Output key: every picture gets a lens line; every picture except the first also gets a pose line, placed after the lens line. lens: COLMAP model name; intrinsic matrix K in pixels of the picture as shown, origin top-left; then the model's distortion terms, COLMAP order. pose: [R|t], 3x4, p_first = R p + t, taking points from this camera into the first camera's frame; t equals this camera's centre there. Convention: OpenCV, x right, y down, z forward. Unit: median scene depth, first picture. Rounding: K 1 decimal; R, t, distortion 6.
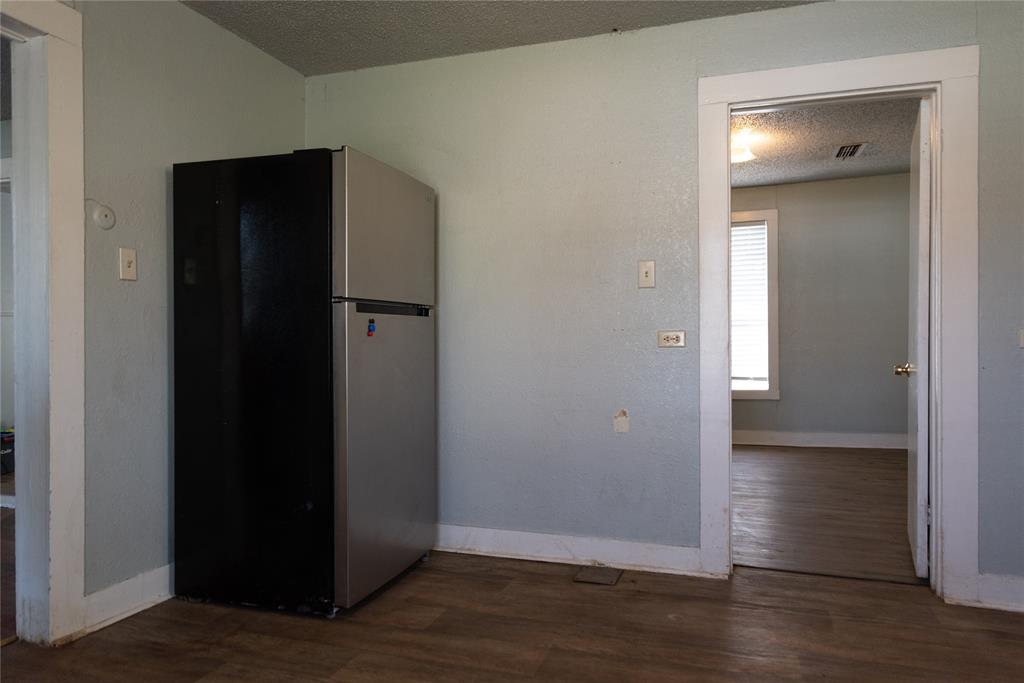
lens RADIAL K [[685.0, 0, 521.3], [0, 685.0, 344.1], [0, 0, 1]] dist [0.001773, 0.003036]
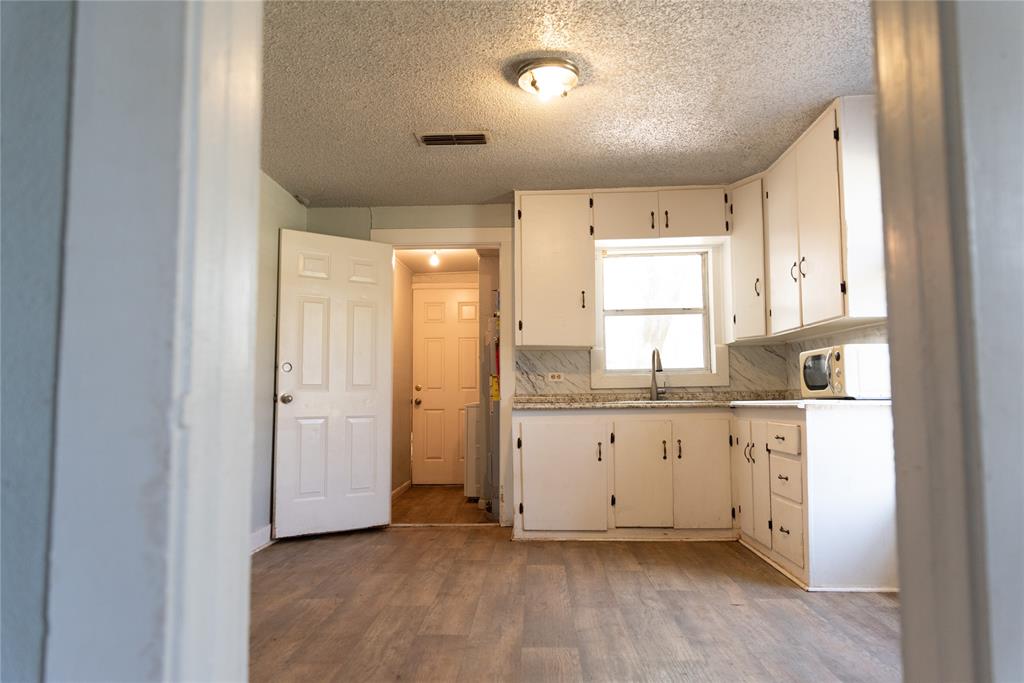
lens RADIAL K [[685.0, 0, 517.0], [0, 685.0, 342.9], [0, 0, 1]] dist [0.001773, 0.003036]
pose [[-0.289136, 0.089196, 0.953123, -0.954253], [0.004119, 0.995756, -0.091936, 0.043768], [-0.957279, -0.022656, -0.288277, 0.838735]]
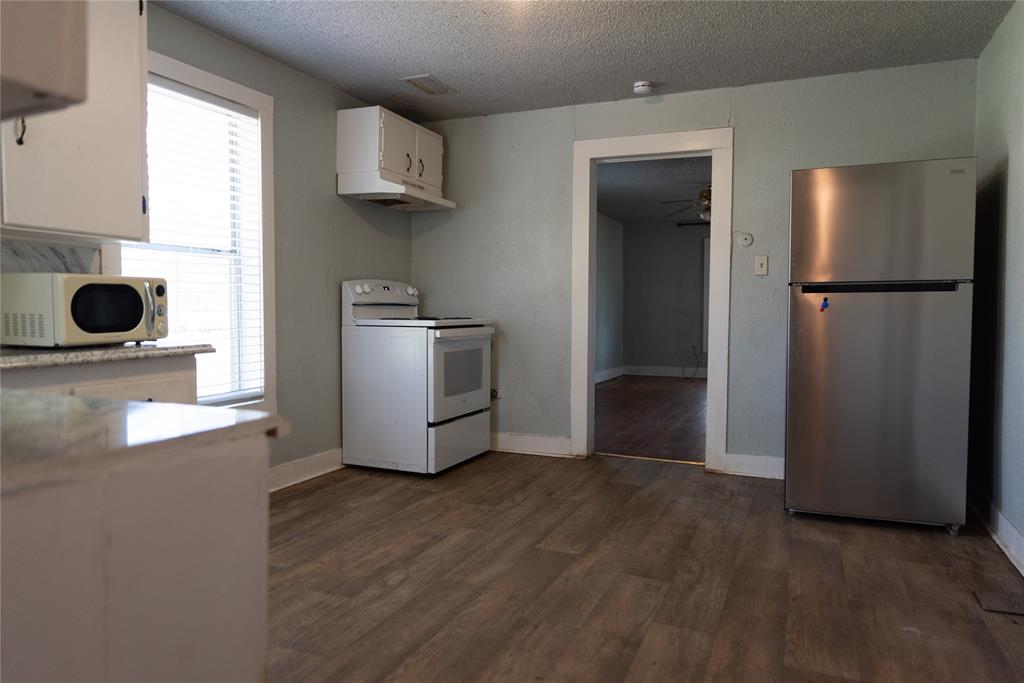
lens RADIAL K [[685.0, 0, 507.9], [0, 685.0, 341.1], [0, 0, 1]] dist [0.001773, 0.003036]
pose [[-0.086566, 0.057925, -0.994561, 1.087823], [0.000504, 0.998311, 0.058099, -0.030613], [0.996246, 0.004528, -0.086449, 0.526257]]
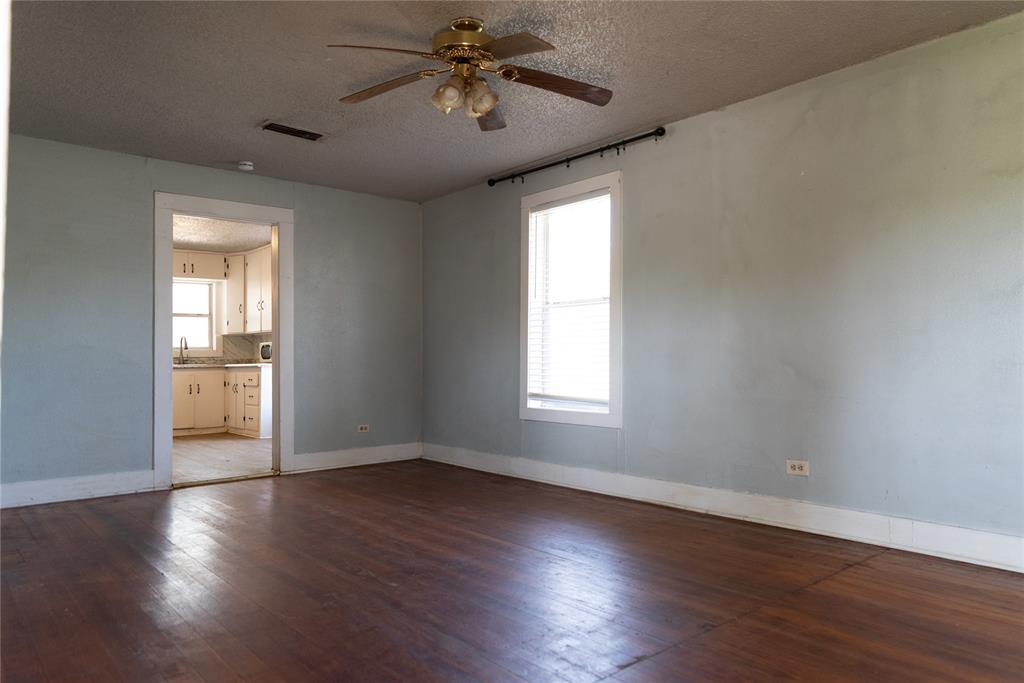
lens RADIAL K [[685.0, 0, 512.9], [0, 685.0, 346.4], [0, 0, 1]] dist [0.001773, 0.003036]
pose [[-0.861675, 0.028066, 0.506684, -2.472006], [0.016540, 0.999492, -0.027235, 0.060280], [-0.507191, -0.015087, -0.861702, 2.078136]]
